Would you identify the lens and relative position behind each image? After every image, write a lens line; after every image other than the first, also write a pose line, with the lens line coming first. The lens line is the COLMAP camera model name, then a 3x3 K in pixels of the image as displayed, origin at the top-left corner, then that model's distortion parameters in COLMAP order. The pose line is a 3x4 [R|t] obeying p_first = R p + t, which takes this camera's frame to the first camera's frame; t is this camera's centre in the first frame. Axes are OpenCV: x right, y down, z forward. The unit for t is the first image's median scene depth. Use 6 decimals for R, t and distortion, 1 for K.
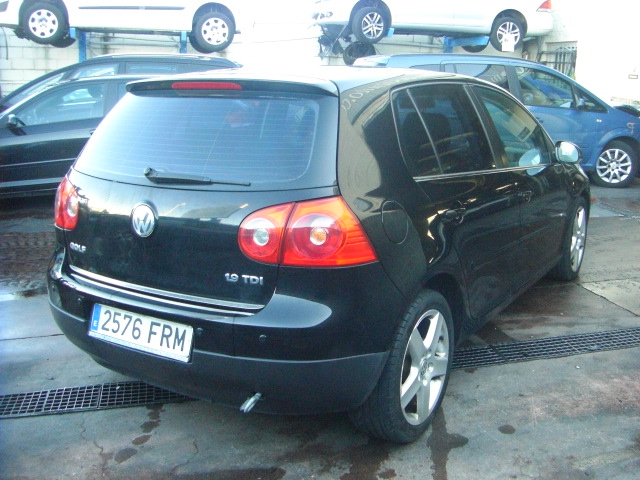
lens RADIAL K [[722.8, 0, 322.8], [0, 722.8, 243.6], [0, 0, 1]] dist [-0.143997, 0.000000]
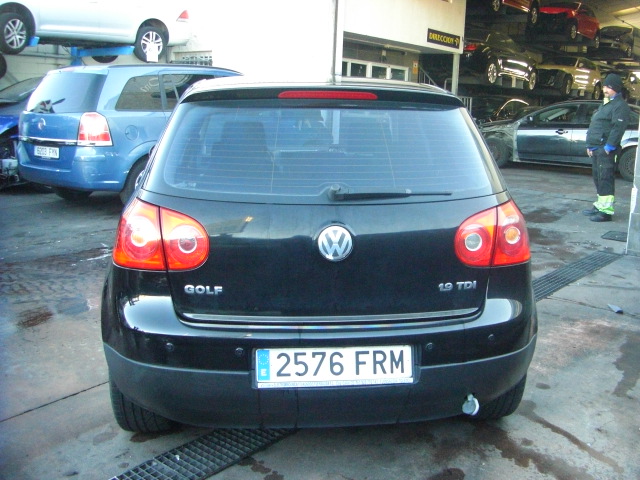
lens RADIAL K [[722.8, 0, 390.5], [0, 722.8, 249.1], [0, 0, 1]] dist [-0.143997, 0.000000]
pose [[0.776234, -0.122226, 0.618483, -0.732703], [0.125568, 0.991345, 0.038317, -0.048935], [-0.617814, 0.047919, 0.784863, 0.233690]]
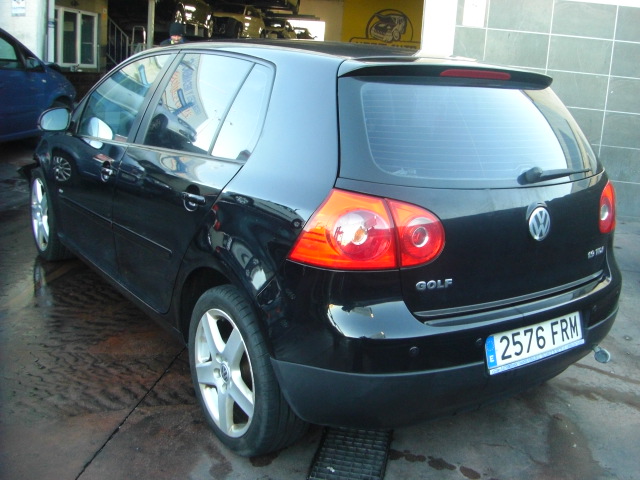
lens RADIAL K [[722.8, 0, 320.1], [0, 722.8, 238.2], [0, 0, 1]] dist [-0.143997, 0.000000]
pose [[0.395179, -0.218840, 0.892156, -1.157648], [0.155190, 0.973153, 0.169967, -0.209027], [-0.905400, 0.071286, 0.418532, 0.840766]]
